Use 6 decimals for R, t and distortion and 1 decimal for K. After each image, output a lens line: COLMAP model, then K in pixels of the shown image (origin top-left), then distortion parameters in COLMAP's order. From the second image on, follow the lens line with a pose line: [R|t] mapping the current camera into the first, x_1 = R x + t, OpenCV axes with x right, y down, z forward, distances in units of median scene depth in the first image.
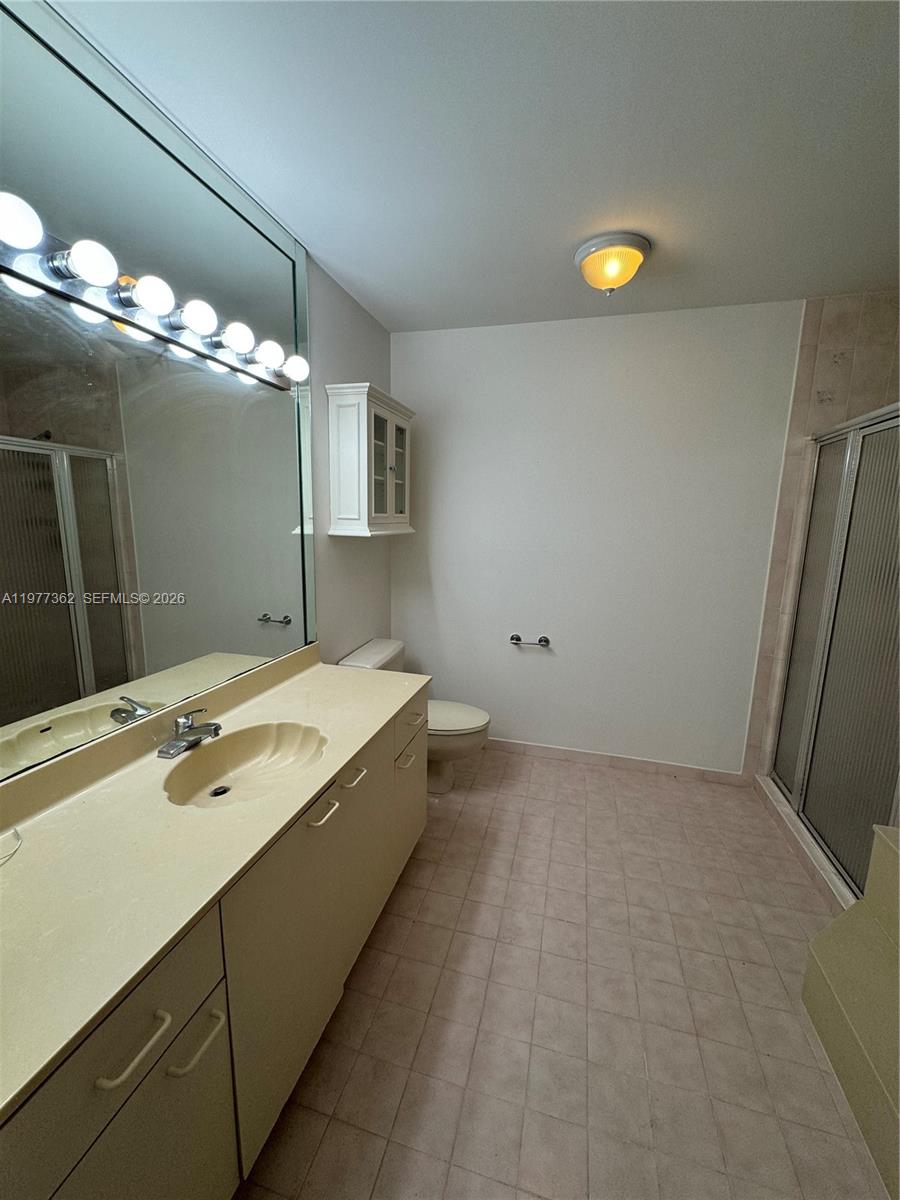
lens RADIAL K [[481.1, 0, 448.4], [0, 481.1, 600.7], [0, 0, 1]] dist [-0.001530, 0.000035]
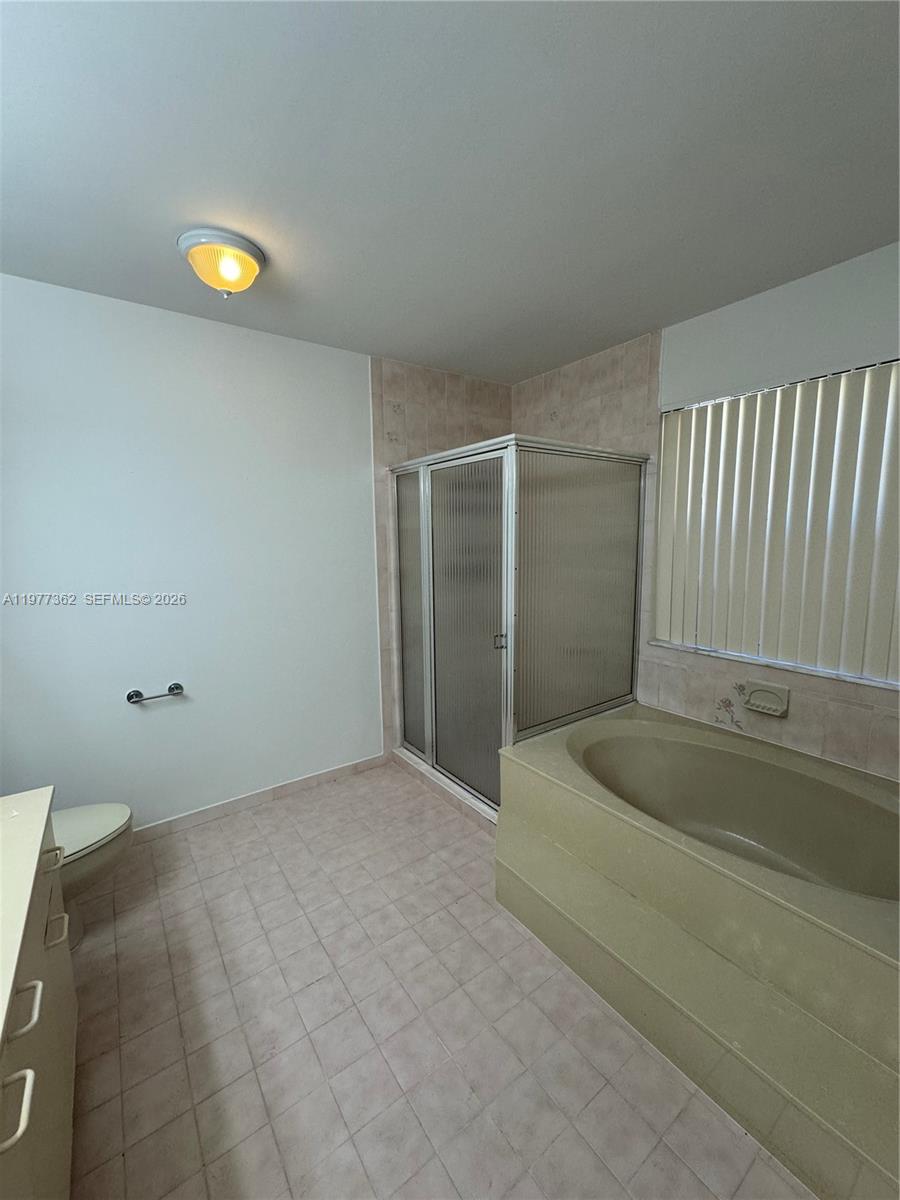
lens RADIAL K [[481.1, 0, 449.5], [0, 481.1, 600.3], [0, 0, 1]] dist [-0.001530, 0.000035]
pose [[0.620709, -0.134560, 0.772408, -0.163621], [0.161433, 0.985988, 0.042039, -0.031653], [-0.767242, 0.098598, 0.633734, 0.131288]]
